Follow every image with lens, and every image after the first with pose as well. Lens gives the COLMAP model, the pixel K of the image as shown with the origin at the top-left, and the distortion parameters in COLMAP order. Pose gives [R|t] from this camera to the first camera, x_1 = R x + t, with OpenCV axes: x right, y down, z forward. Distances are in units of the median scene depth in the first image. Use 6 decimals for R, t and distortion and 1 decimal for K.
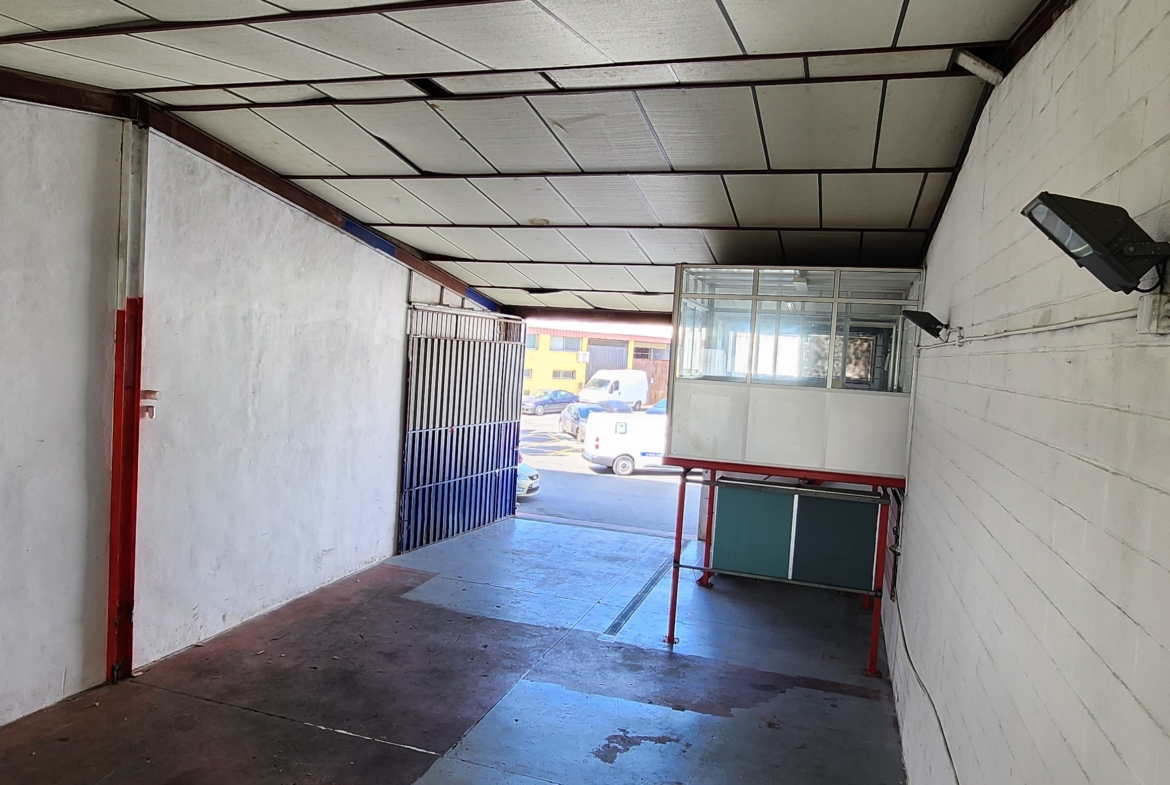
lens RADIAL K [[806.7, 0, 582.1], [0, 806.7, 392.7], [0, 0, 1]] dist [-0.011304, 0.008998]
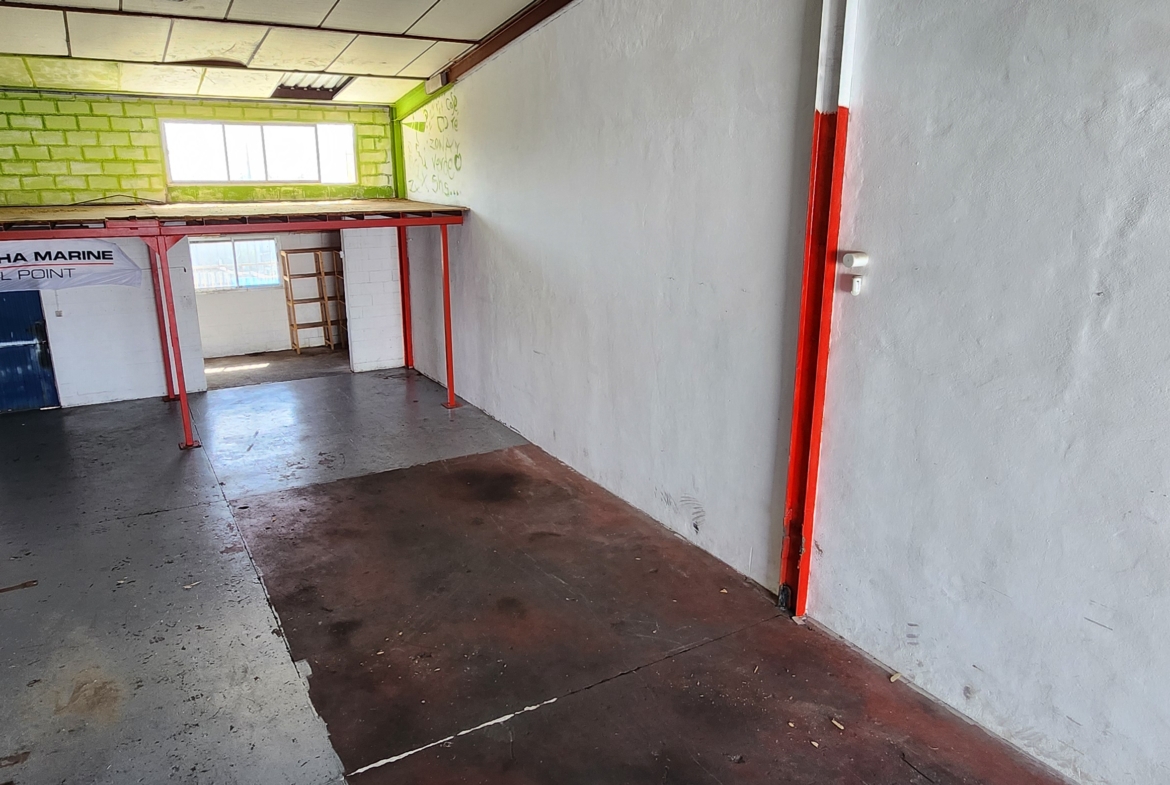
lens RADIAL K [[806.7, 0, 581.6], [0, 806.7, 394.3], [0, 0, 1]] dist [-0.011304, 0.008998]
pose [[-0.666490, 0.139651, -0.732318, 0.109448], [-0.087165, 0.960965, 0.262582, -0.039564], [0.740401, 0.238841, -0.628300, 1.121080]]
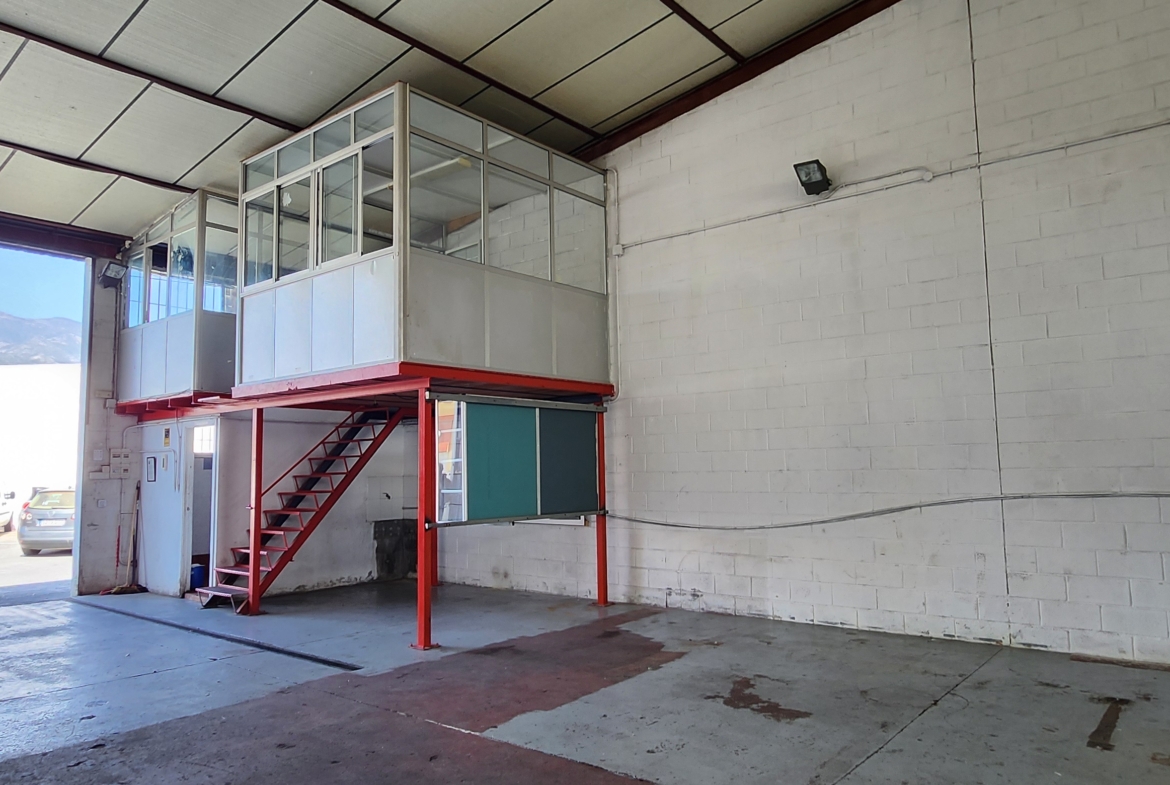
lens RADIAL K [[806.7, 0, 588.9], [0, 806.7, 393.3], [0, 0, 1]] dist [-0.011304, 0.008998]
pose [[0.369377, 0.019611, 0.929073, -0.484163], [0.088727, 0.994465, -0.056267, 0.167047], [-0.925034, 0.103218, 0.365592, 0.671067]]
